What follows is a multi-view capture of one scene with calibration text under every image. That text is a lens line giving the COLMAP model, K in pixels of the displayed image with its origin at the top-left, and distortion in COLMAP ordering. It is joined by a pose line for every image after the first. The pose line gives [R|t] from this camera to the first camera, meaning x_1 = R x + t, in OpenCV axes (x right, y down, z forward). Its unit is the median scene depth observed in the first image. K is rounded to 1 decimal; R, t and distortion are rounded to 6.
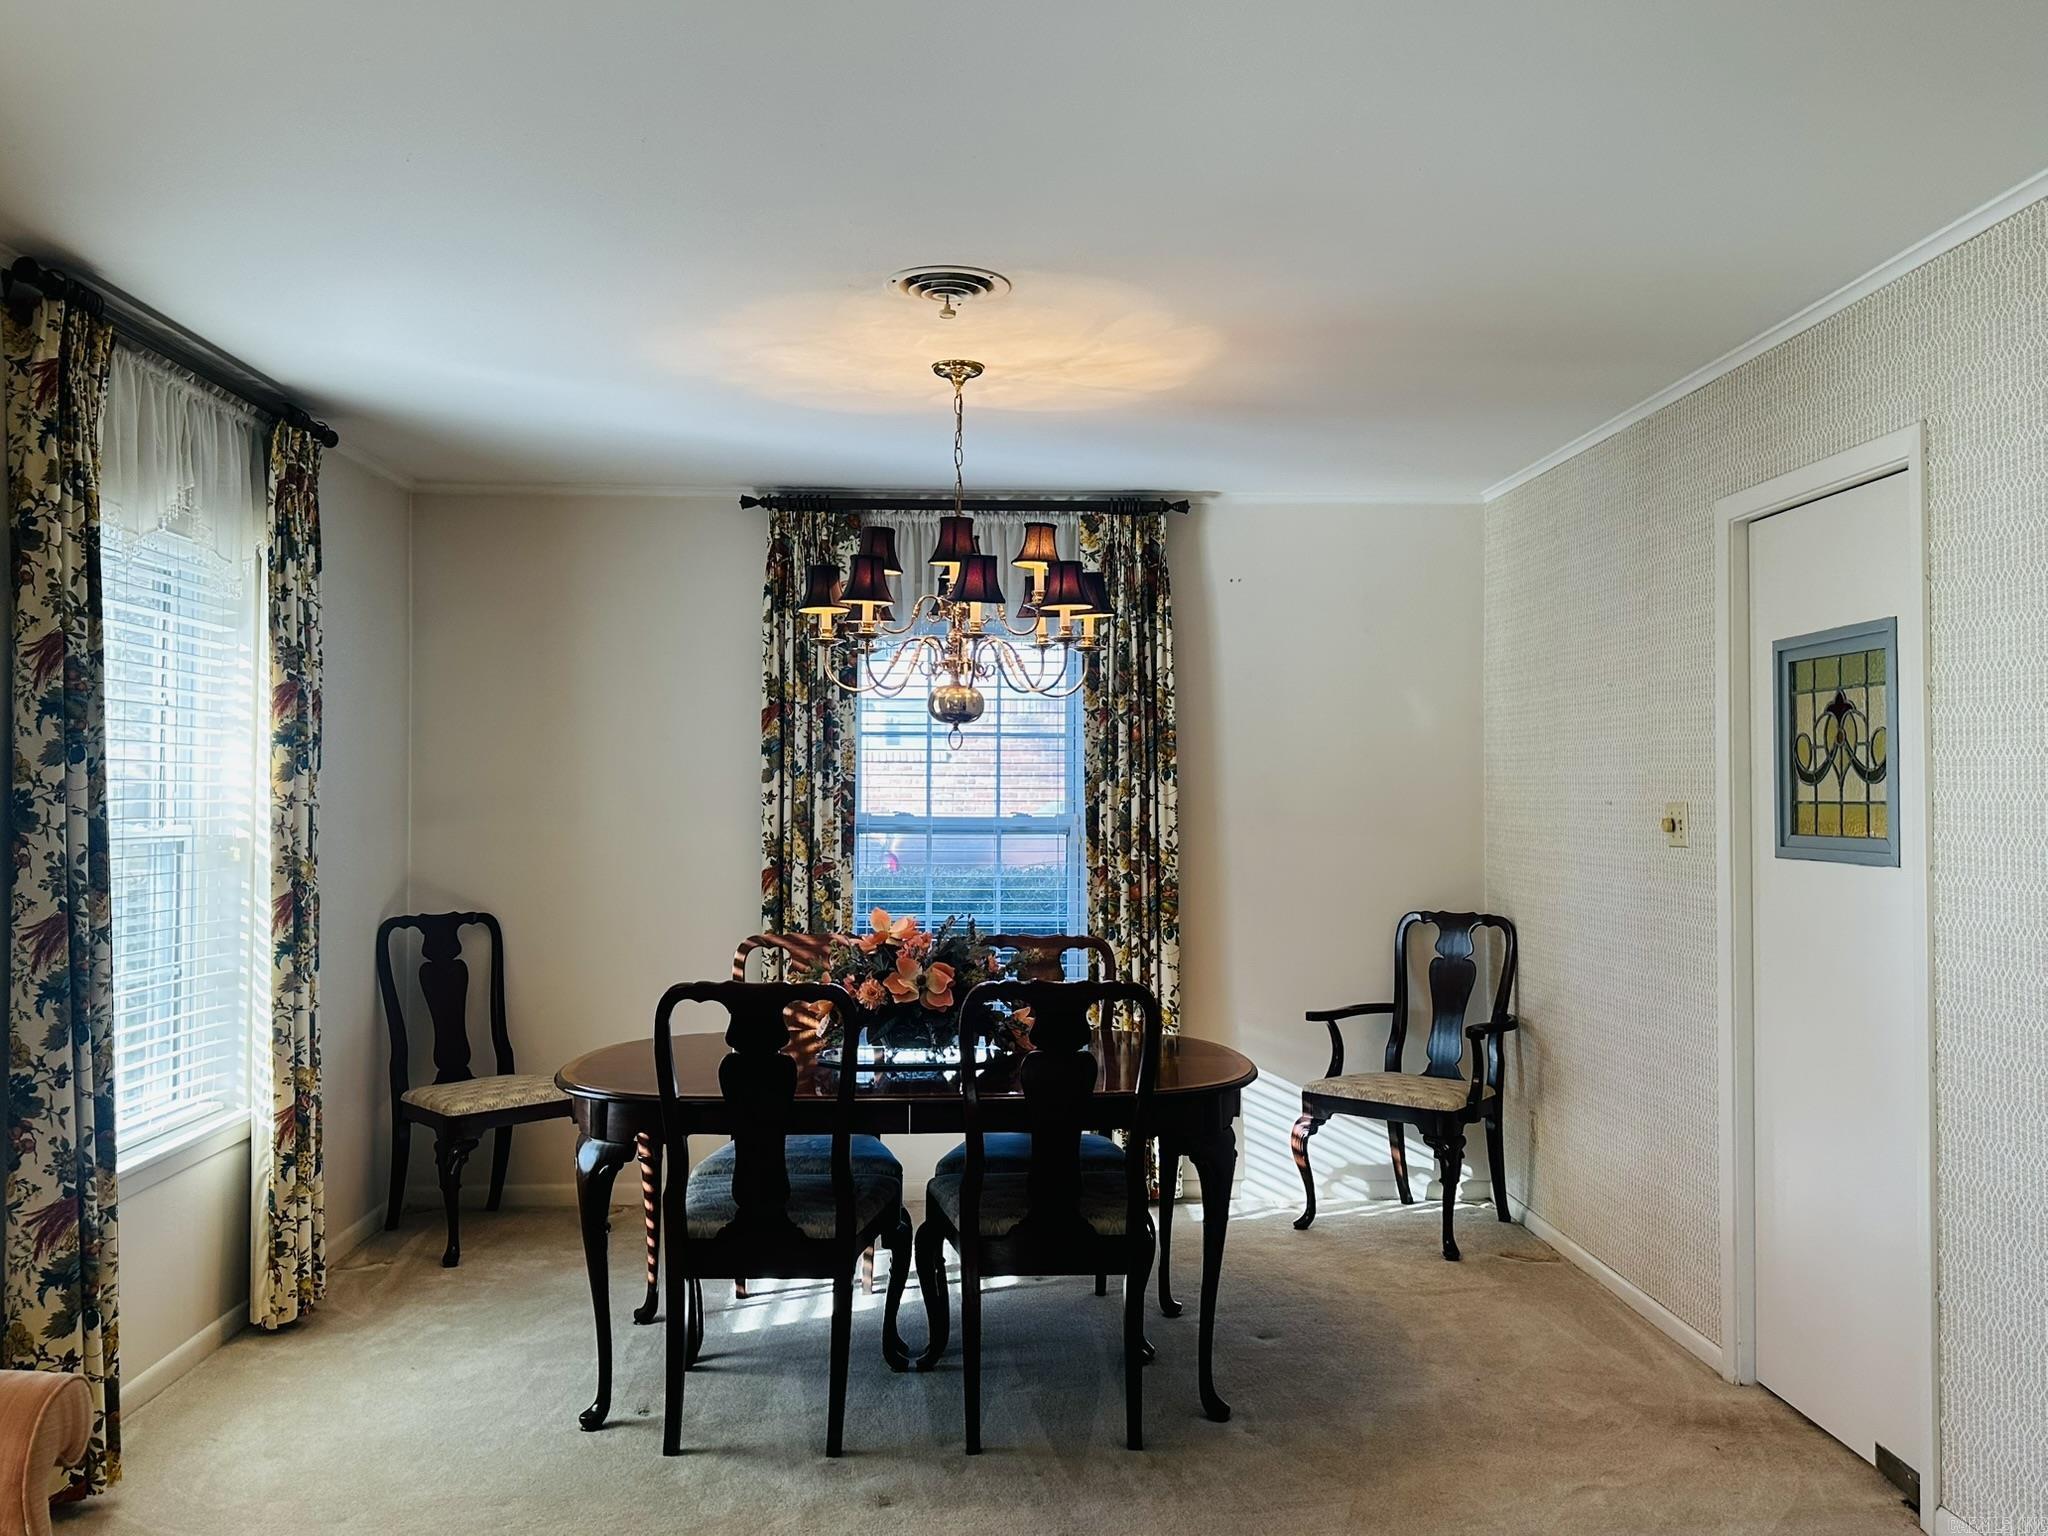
lens RADIAL K [[1685.2, 0, 1018.9], [0, 1685.2, 761.7], [0, 0, 1]] dist [0.058315, -0.087604]
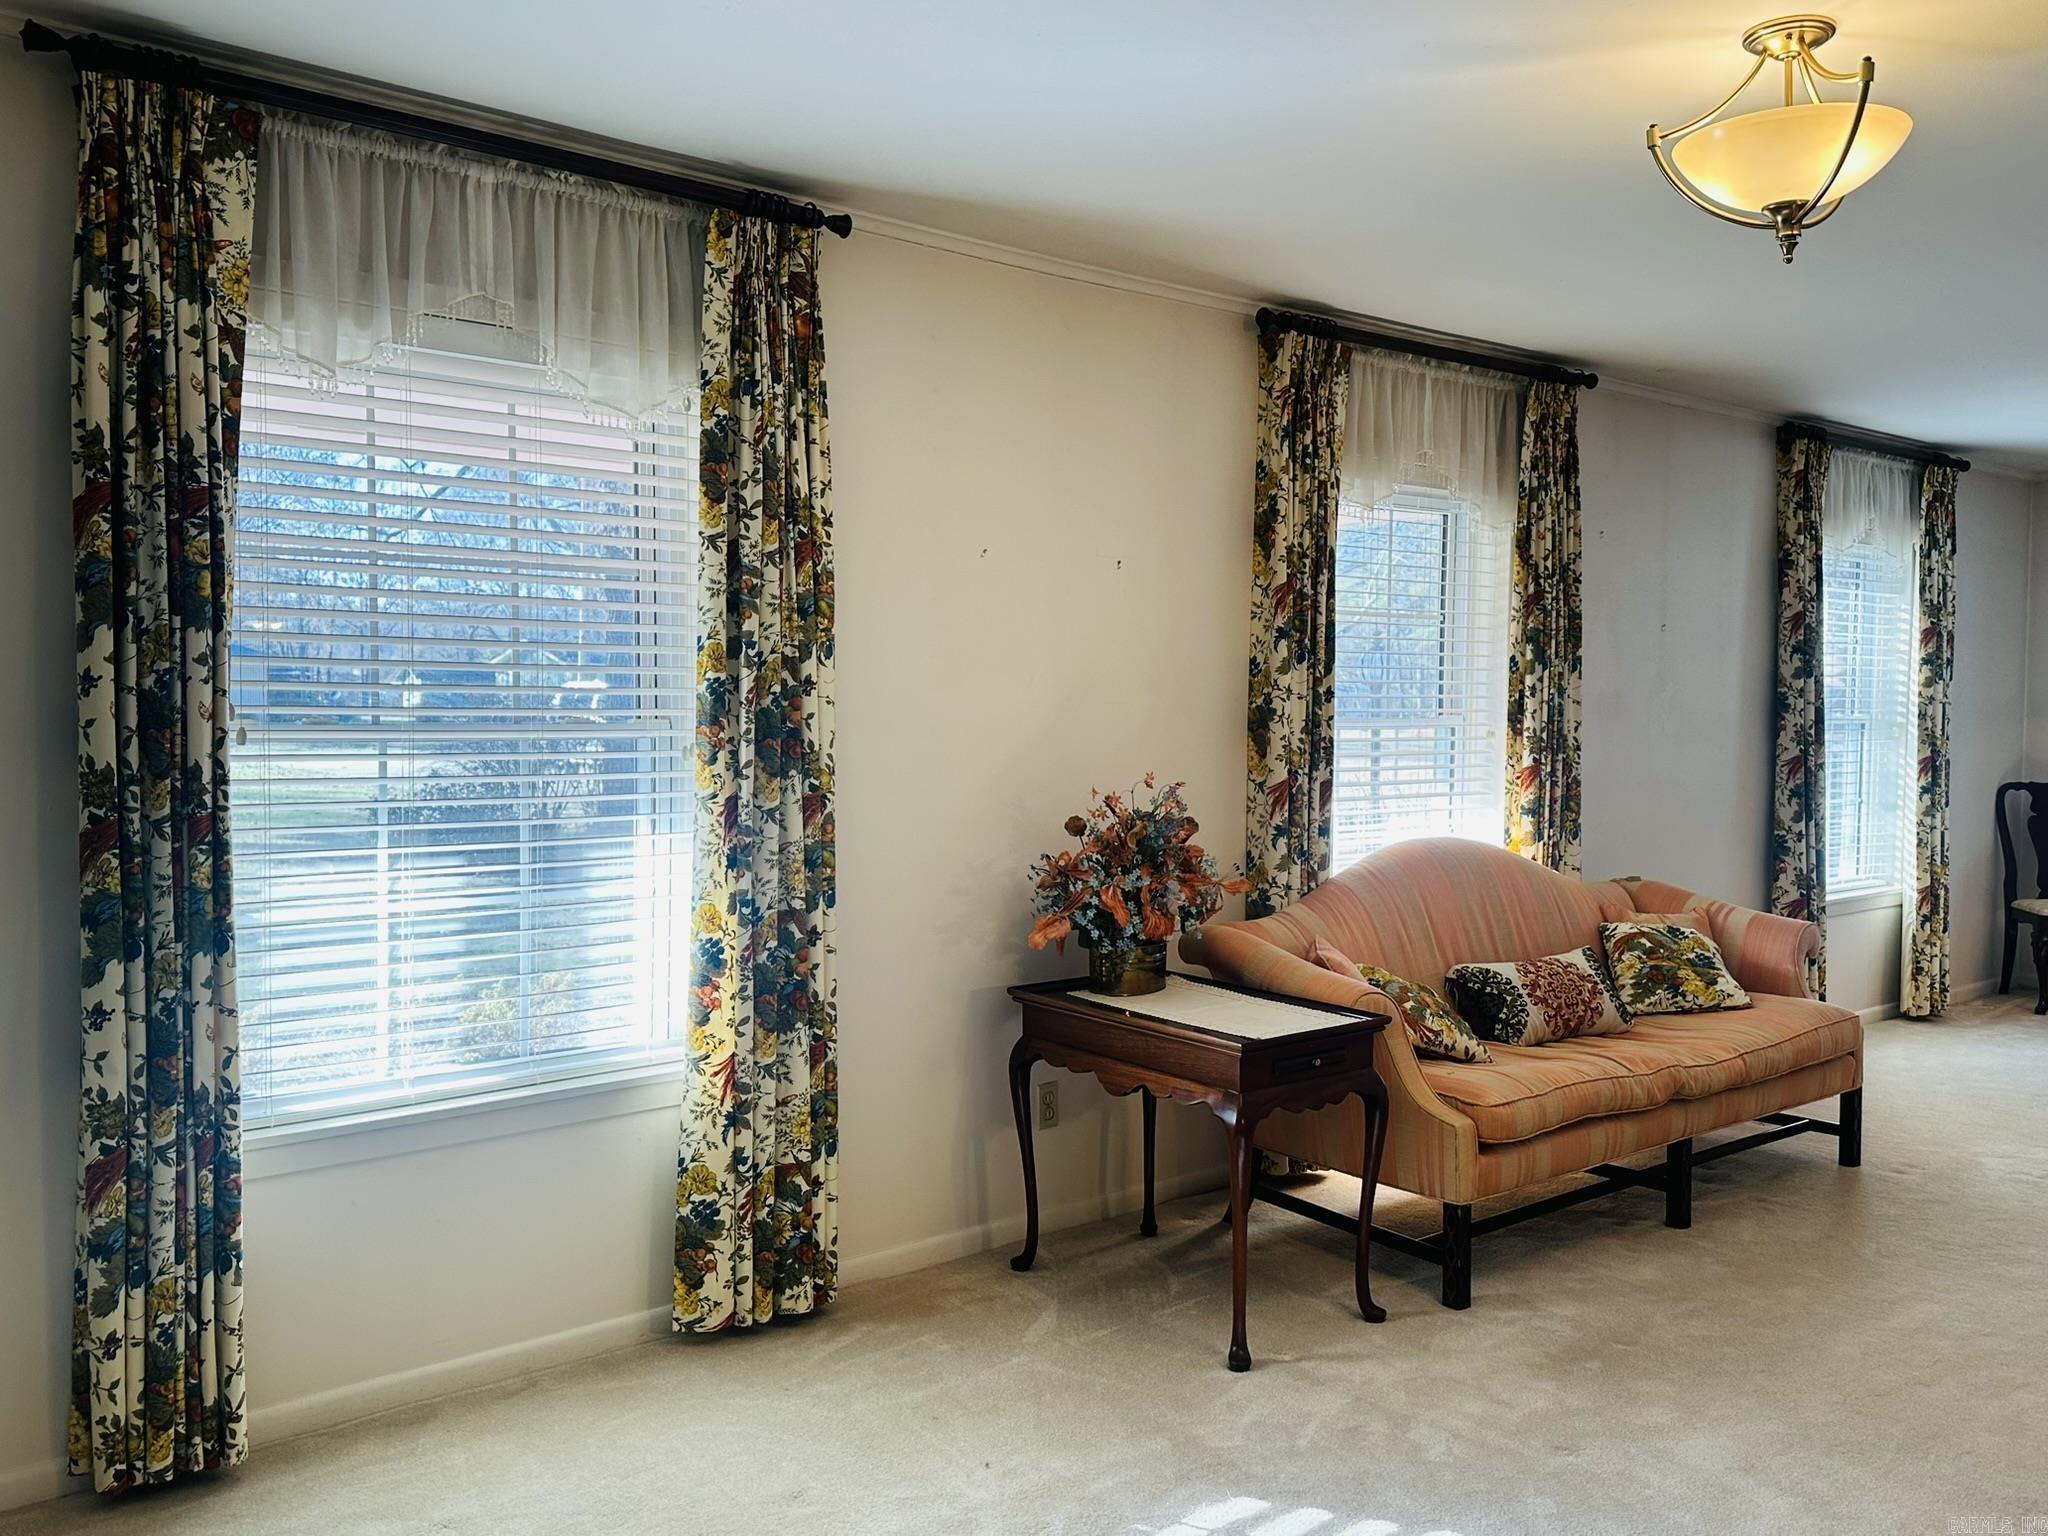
lens RADIAL K [[1685.2, 0, 1009.7], [0, 1685.2, 767.3], [0, 0, 1]] dist [0.058315, -0.087604]
pose [[0.601714, 0.036200, -0.797891, 0.345426], [0.008104, 0.998644, 0.051420, -0.003523], [0.798671, -0.037406, 0.600605, -0.691070]]
